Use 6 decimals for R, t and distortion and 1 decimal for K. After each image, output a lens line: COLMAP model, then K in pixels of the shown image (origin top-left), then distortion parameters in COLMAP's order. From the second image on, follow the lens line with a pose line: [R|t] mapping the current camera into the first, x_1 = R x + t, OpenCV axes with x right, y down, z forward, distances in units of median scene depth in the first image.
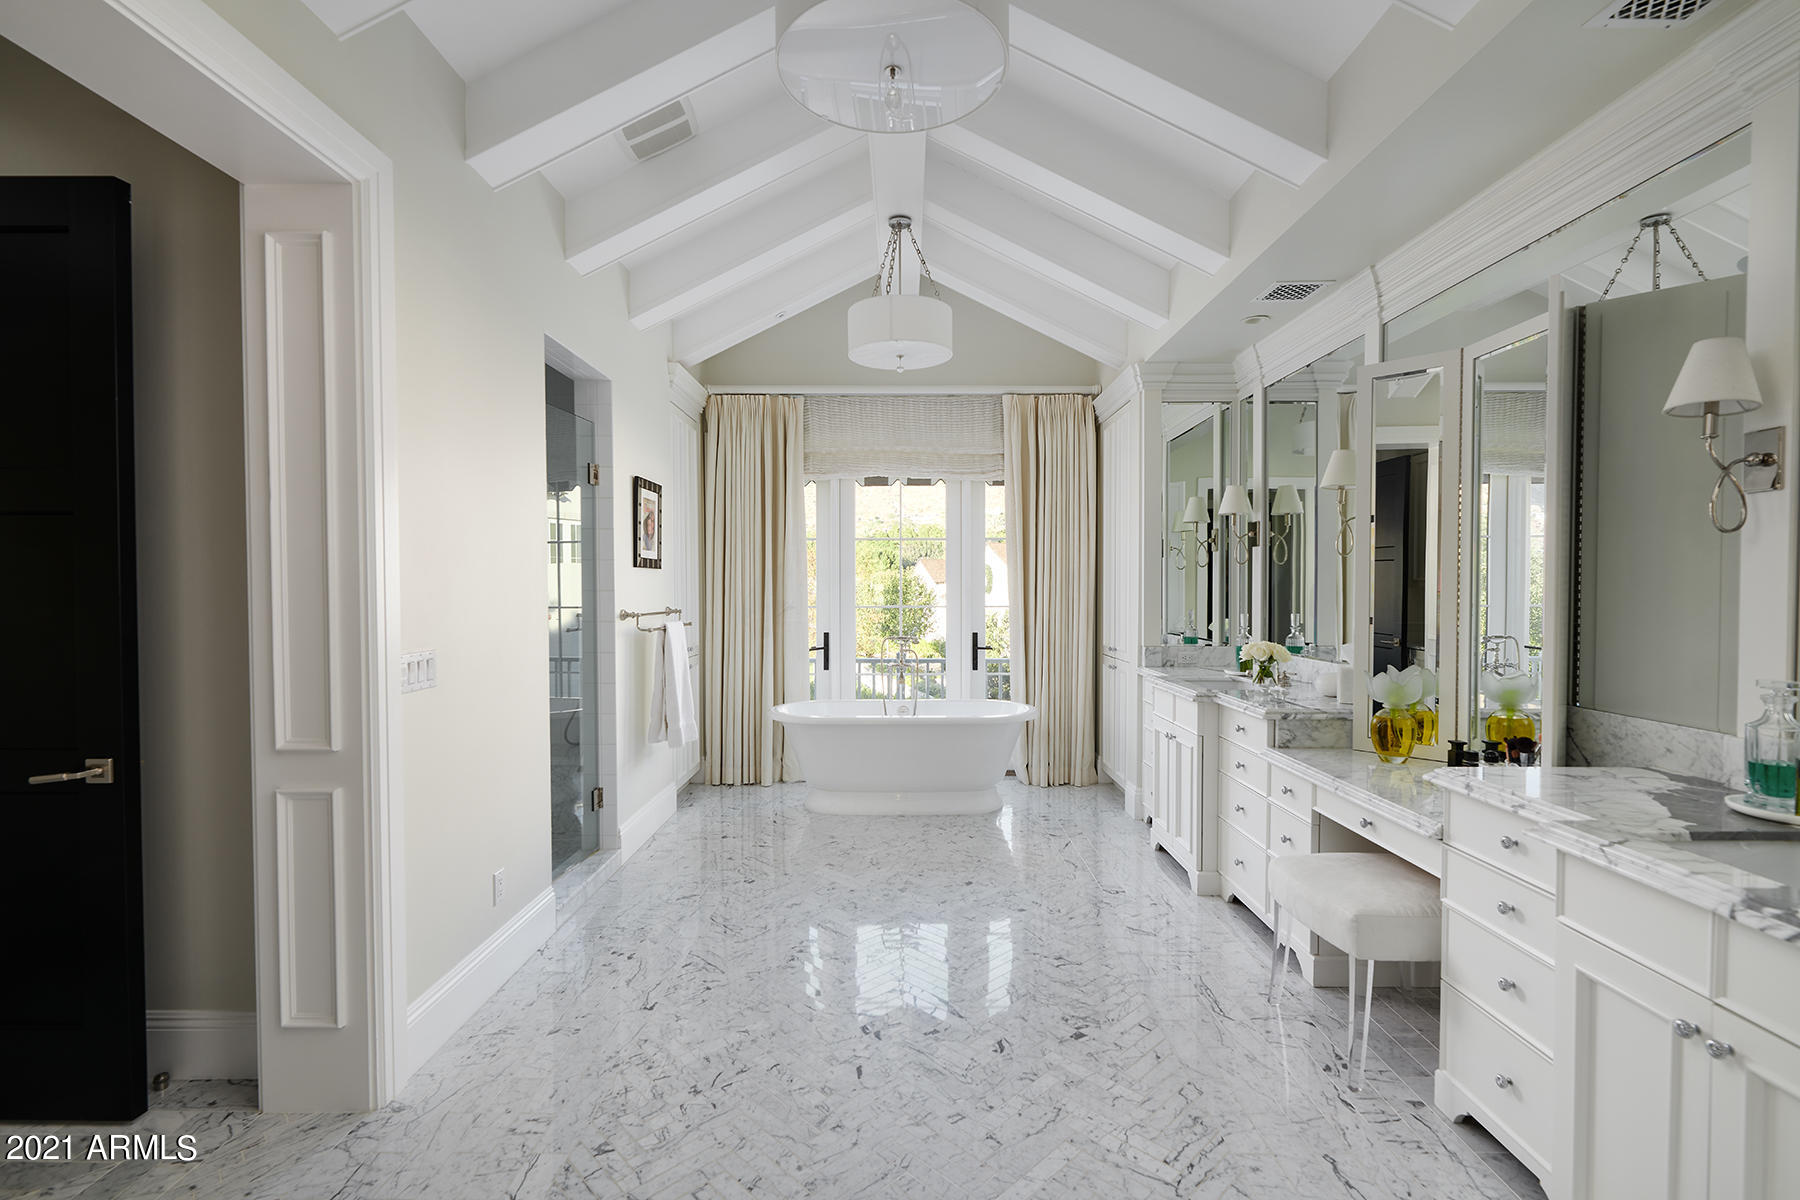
lens RADIAL K [[814.0, 0, 898.0], [0, 814.0, 602.0], [0, 0, 1]] dist [-0.000977, 0.000107]
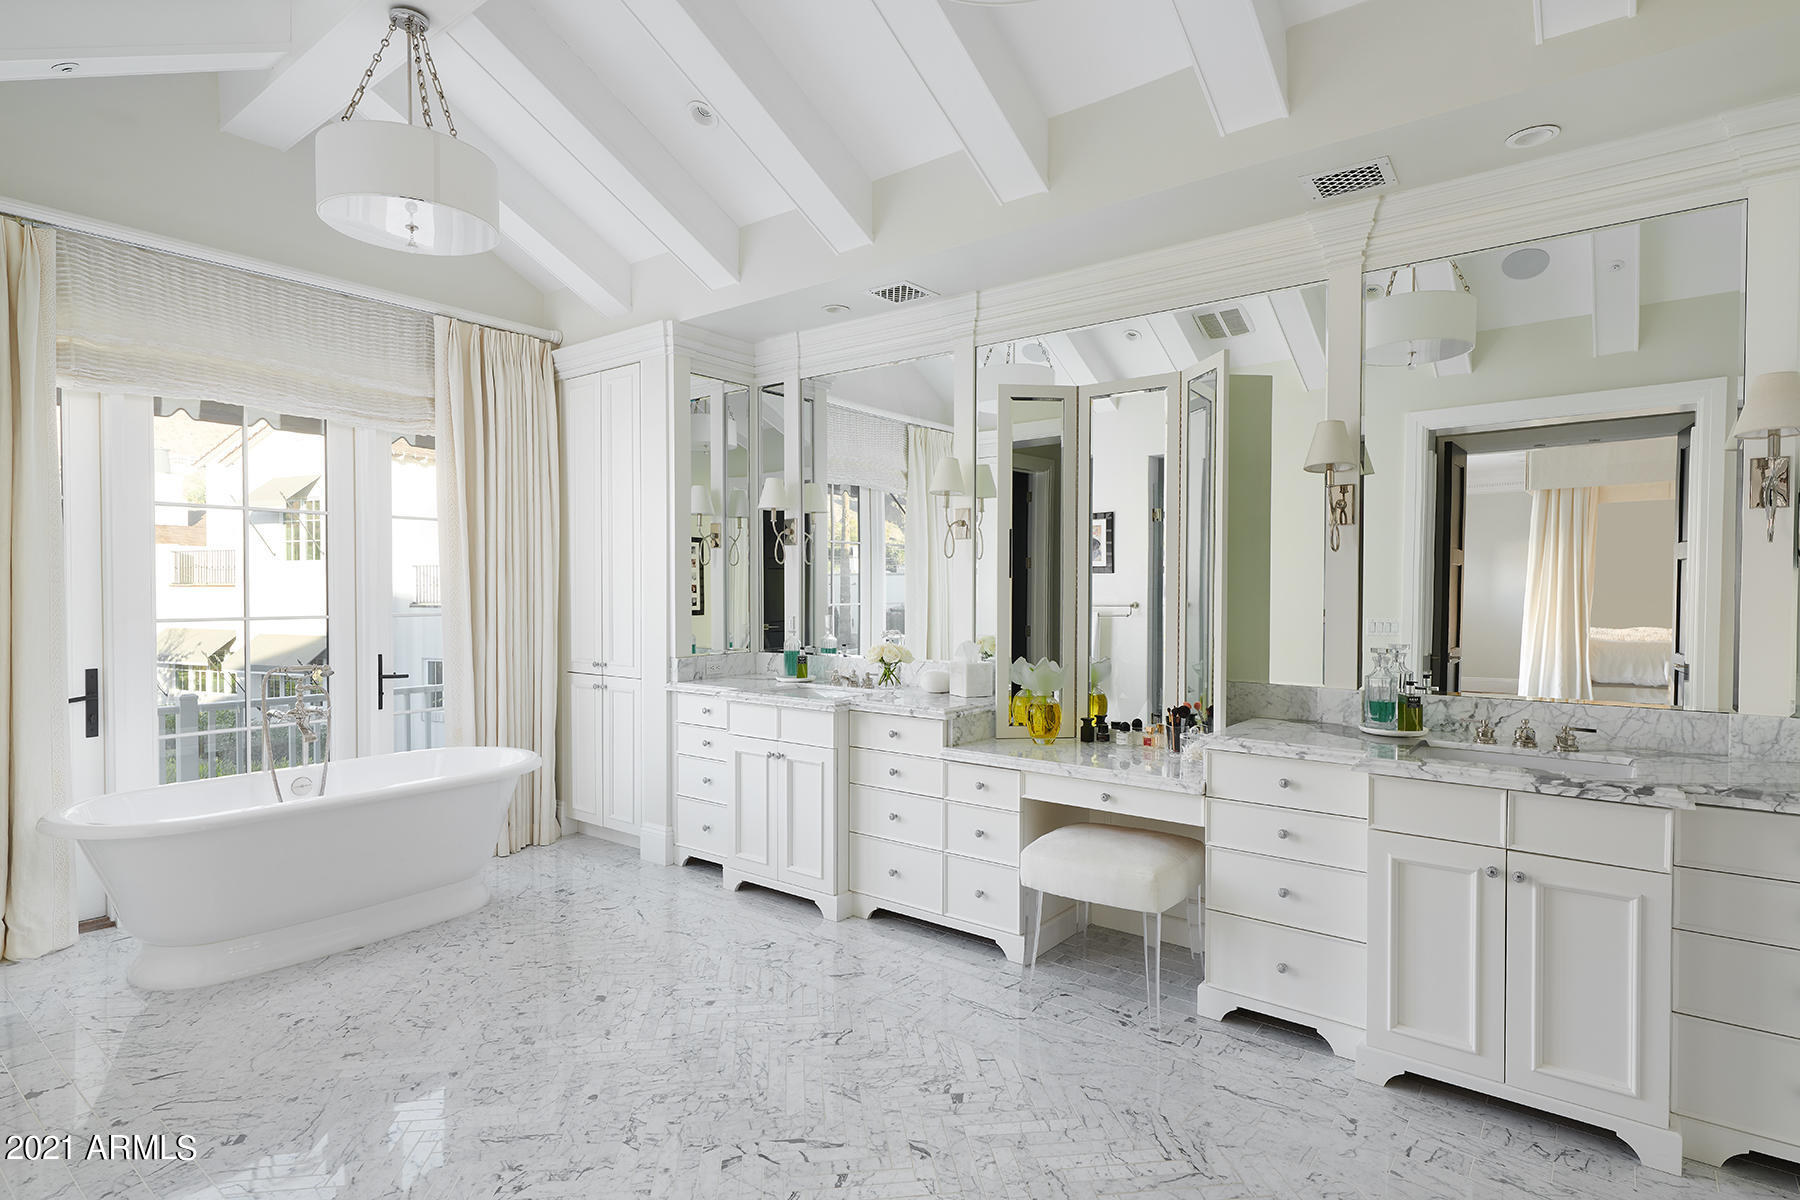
lens RADIAL K [[930.4, 0, 898.2], [0, 930.4, 599.3], [0, 0, 1]] dist [0.006546, -0.000229]
pose [[0.611180, -0.009525, 0.791435, -0.357637], [0.013900, 0.999903, 0.001300, -0.004596], [-0.791370, 0.010207, 0.611252, 0.252573]]
